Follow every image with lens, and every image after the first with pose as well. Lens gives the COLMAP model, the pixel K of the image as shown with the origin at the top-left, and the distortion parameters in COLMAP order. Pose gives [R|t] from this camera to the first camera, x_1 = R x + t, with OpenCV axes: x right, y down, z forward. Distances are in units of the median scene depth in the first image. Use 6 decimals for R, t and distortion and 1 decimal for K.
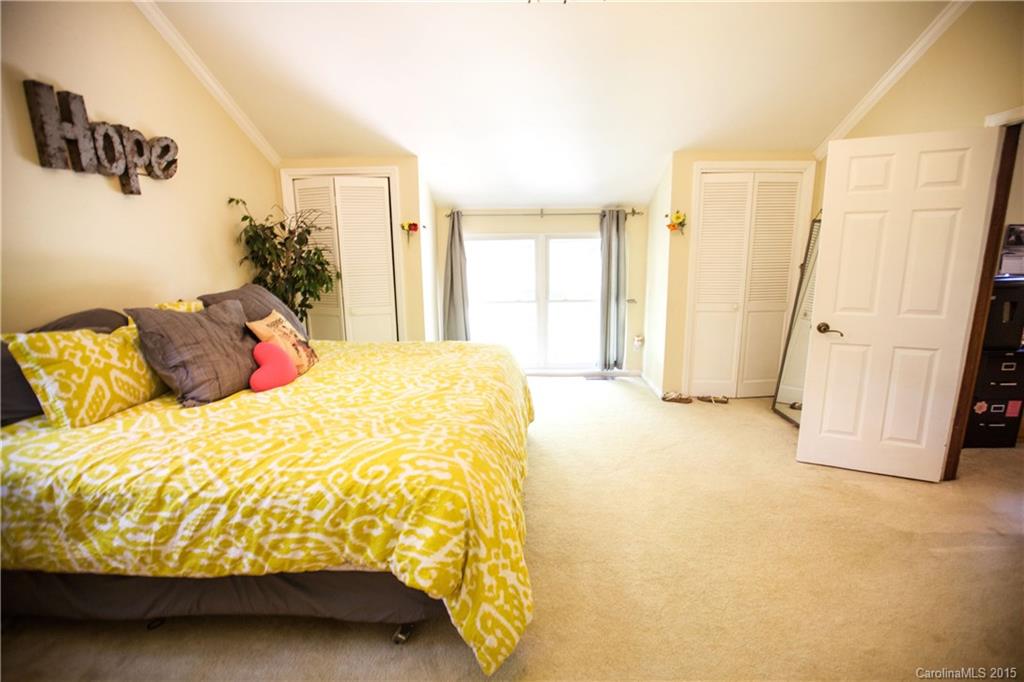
lens RADIAL K [[465.0, 0, 516.9], [0, 465.0, 343.4], [0, 0, 1]] dist [-0.038008, 0.008865]
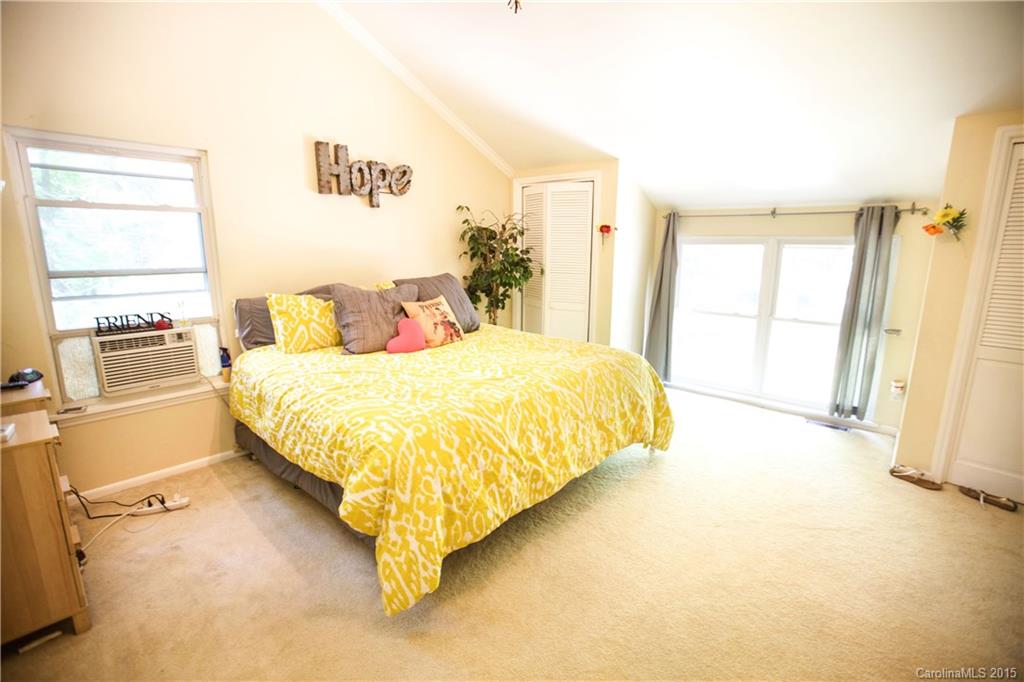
lens RADIAL K [[465.0, 0, 510.9], [0, 465.0, 341.6], [0, 0, 1]] dist [-0.038008, 0.008865]
pose [[0.762782, 0.150046, -0.629007, 0.575965], [-0.150054, 0.987228, 0.053530, -0.057088], [0.629005, 0.053553, 0.775555, 0.173562]]
